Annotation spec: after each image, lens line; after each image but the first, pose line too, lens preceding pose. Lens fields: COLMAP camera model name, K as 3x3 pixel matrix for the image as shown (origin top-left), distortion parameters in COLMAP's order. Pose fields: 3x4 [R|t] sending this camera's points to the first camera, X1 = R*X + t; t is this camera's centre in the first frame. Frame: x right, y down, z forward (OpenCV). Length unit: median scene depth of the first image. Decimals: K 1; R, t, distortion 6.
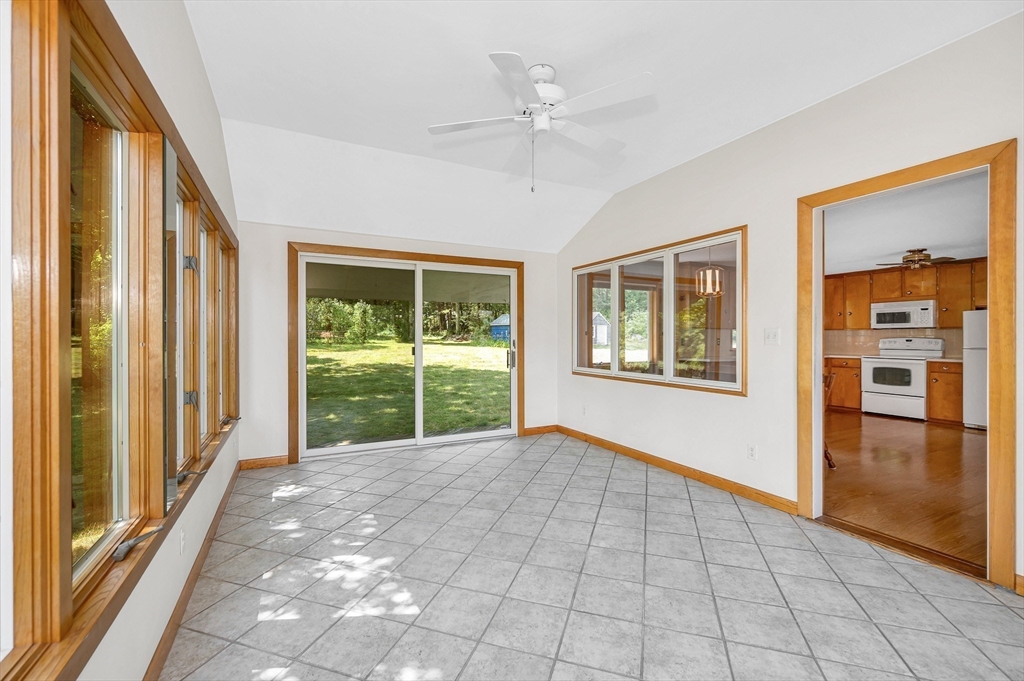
lens RADIAL K [[430.9, 0, 512.0], [0, 430.9, 340.5], [0, 0, 1]] dist [-0.002805, -0.000303]
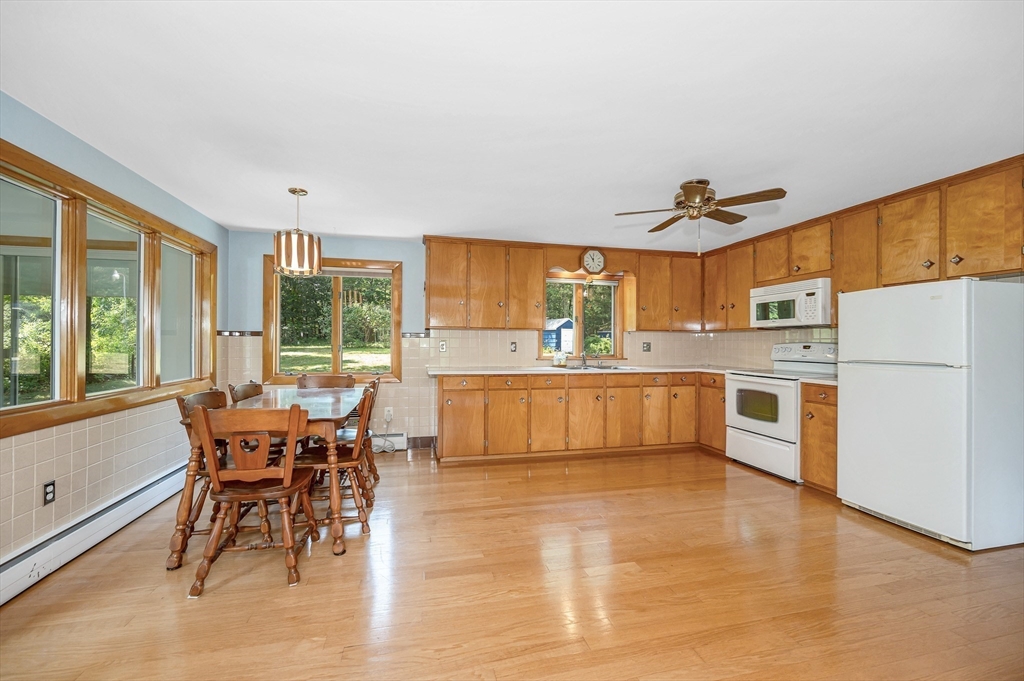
lens RADIAL K [[412.9, 0, 512.0], [0, 412.9, 340.5], [0, 0, 1]] dist [0.000201, 0.000004]
pose [[0.967606, 0.007279, -0.252361, 0.717358], [-0.010843, 0.999860, -0.012734, 0.002805], [0.252233, 0.015058, 0.967549, 0.350784]]
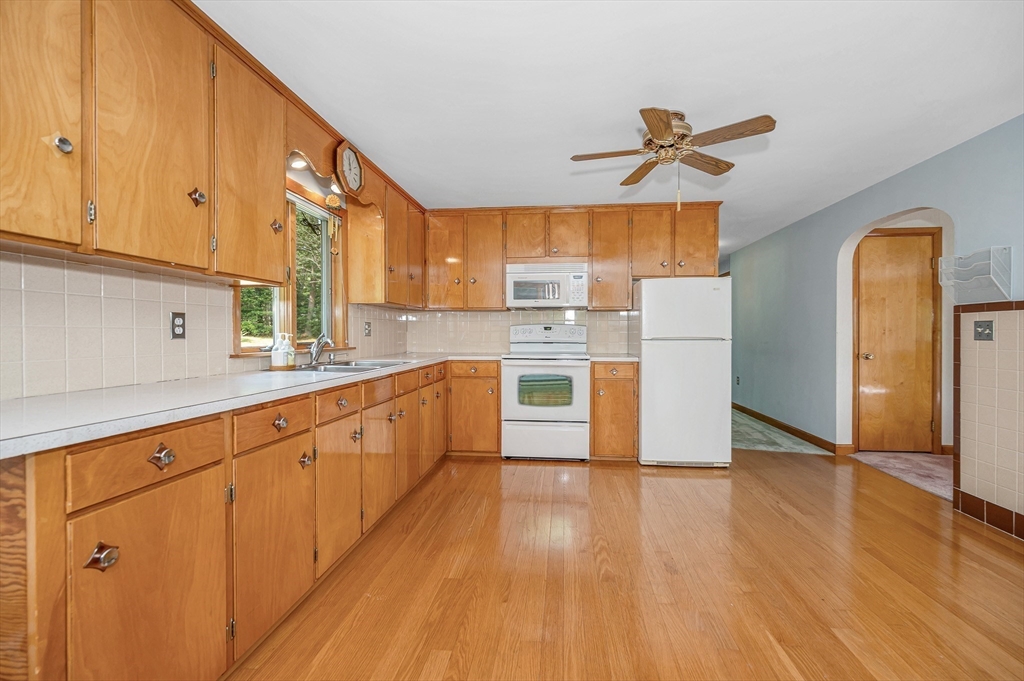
lens RADIAL K [[422.4, 0, 512.0], [0, 422.4, 340.5], [0, 0, 1]] dist [0.000051, -0.000070]
pose [[0.558780, -0.008138, 0.829276, 0.409250], [0.003710, 0.999966, 0.007313, 0.013832], [-0.829308, -0.001010, 0.558791, 0.751018]]
